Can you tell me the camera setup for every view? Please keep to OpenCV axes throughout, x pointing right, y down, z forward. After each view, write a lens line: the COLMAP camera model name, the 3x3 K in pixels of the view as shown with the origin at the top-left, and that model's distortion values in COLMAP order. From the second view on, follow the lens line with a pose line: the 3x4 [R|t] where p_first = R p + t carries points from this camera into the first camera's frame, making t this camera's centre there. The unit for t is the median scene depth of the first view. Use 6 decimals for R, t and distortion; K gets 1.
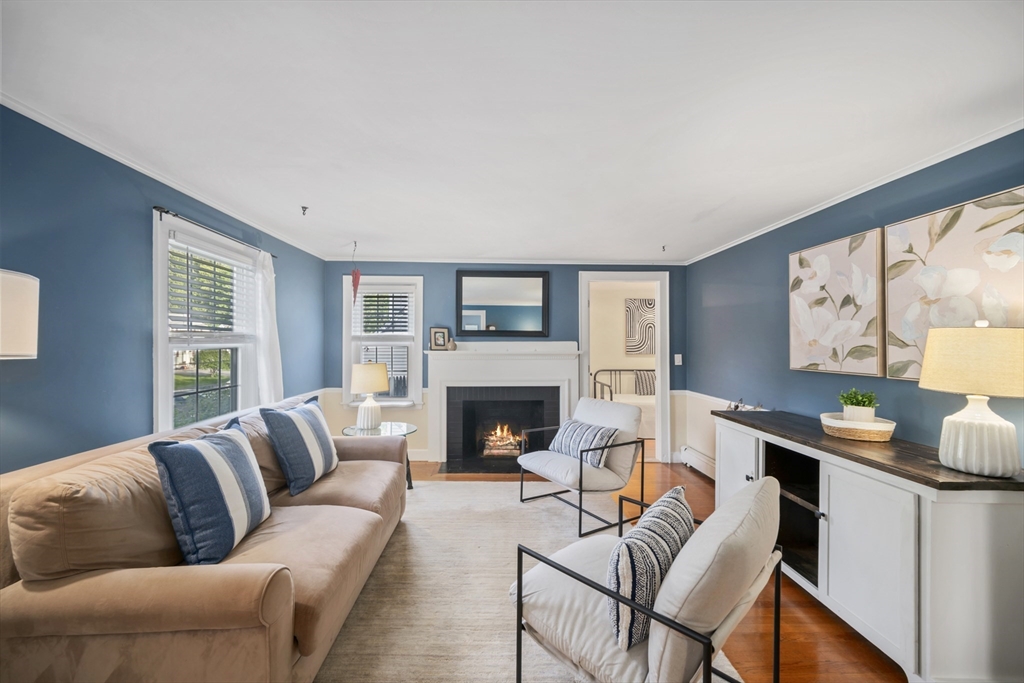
lens RADIAL K [[410.8, 0, 510.2], [0, 410.8, 340.2], [0, 0, 1]] dist [0.004421, -0.000626]
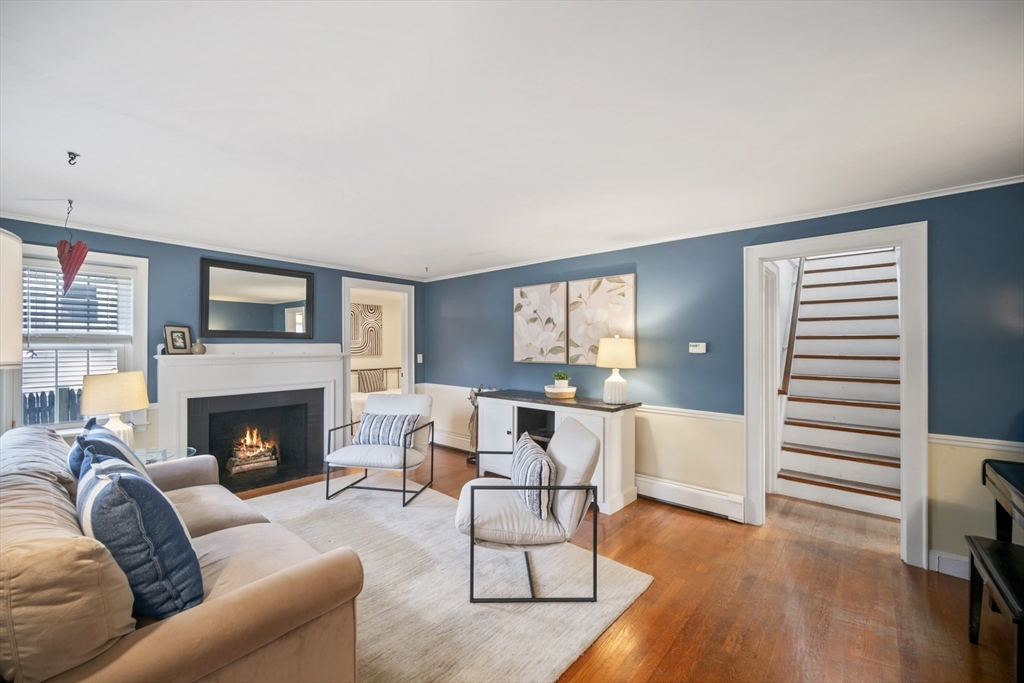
lens RADIAL K [[410.8, 0, 506.4], [0, 410.8, 344.2], [0, 0, 1]] dist [0.004421, -0.000626]
pose [[0.675061, 0.000696, 0.737762, -0.484092], [-0.004389, 0.999986, 0.003073, -0.000657], [-0.737749, -0.005313, 0.675054, -0.026424]]
